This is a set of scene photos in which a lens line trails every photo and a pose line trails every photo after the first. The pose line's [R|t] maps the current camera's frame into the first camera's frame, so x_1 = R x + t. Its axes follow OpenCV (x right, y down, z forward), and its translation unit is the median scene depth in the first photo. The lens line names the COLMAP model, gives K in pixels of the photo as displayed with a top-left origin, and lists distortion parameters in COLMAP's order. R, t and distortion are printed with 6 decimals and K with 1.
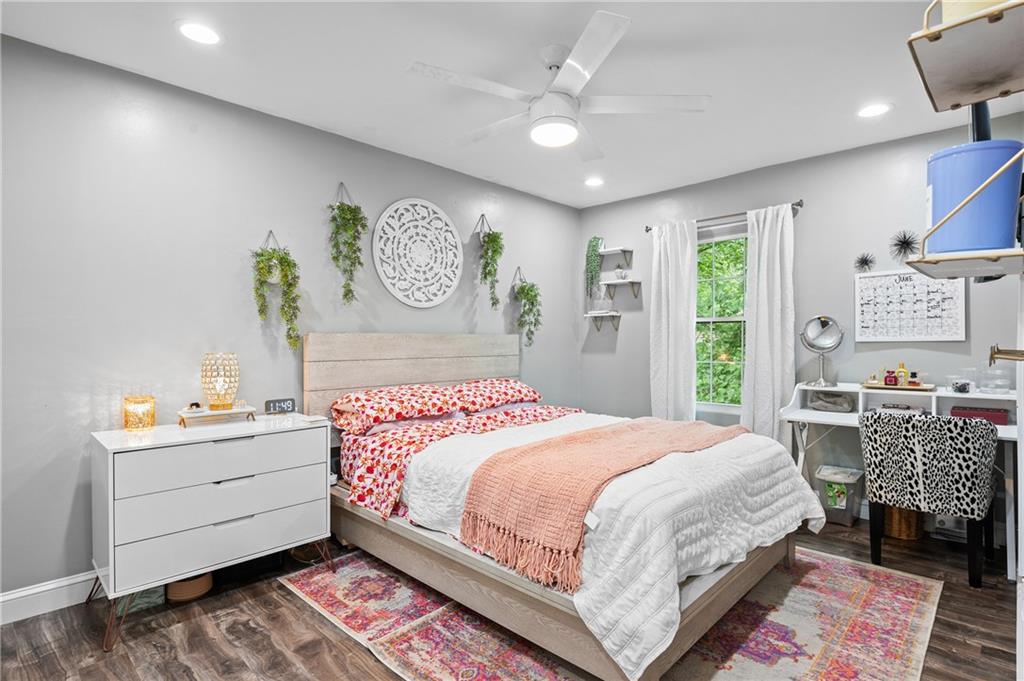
lens RADIAL K [[518.1, 0, 513.7], [0, 518.1, 340.9], [0, 0, 1]] dist [-0.000472, -0.000091]
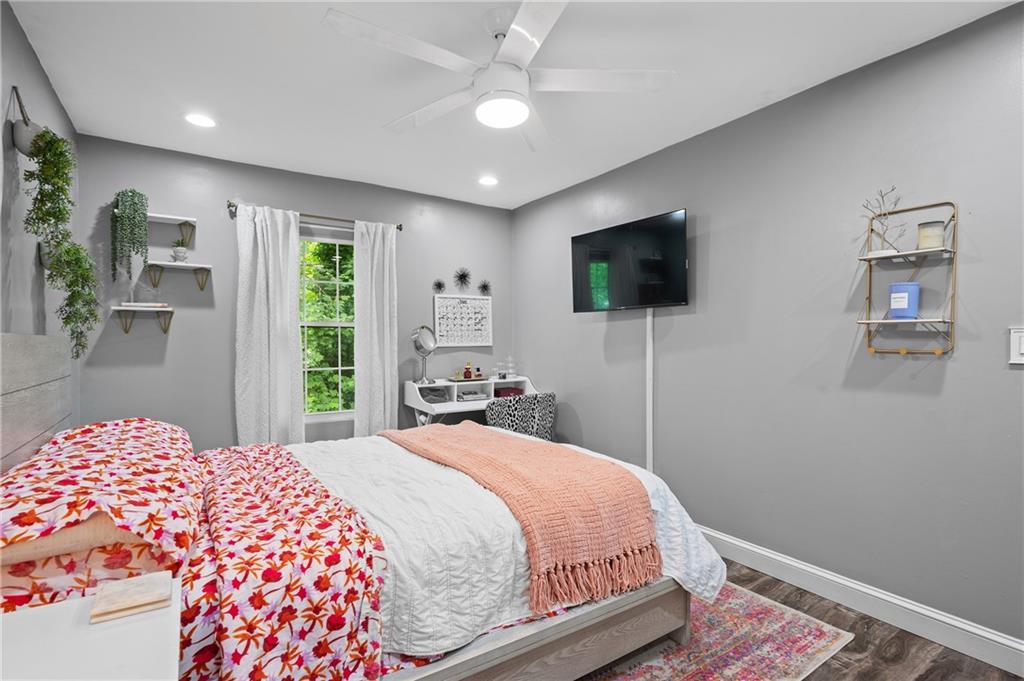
lens RADIAL K [[498.6, 0, 514.2], [0, 498.6, 342.0], [0, 0, 1]] dist [0.005107, 0.000455]
pose [[0.210049, 0.002398, 0.977688, -0.552933], [0.000798, 0.999996, -0.002624, -0.007352], [-0.977691, 0.001332, 0.210046, 0.593422]]
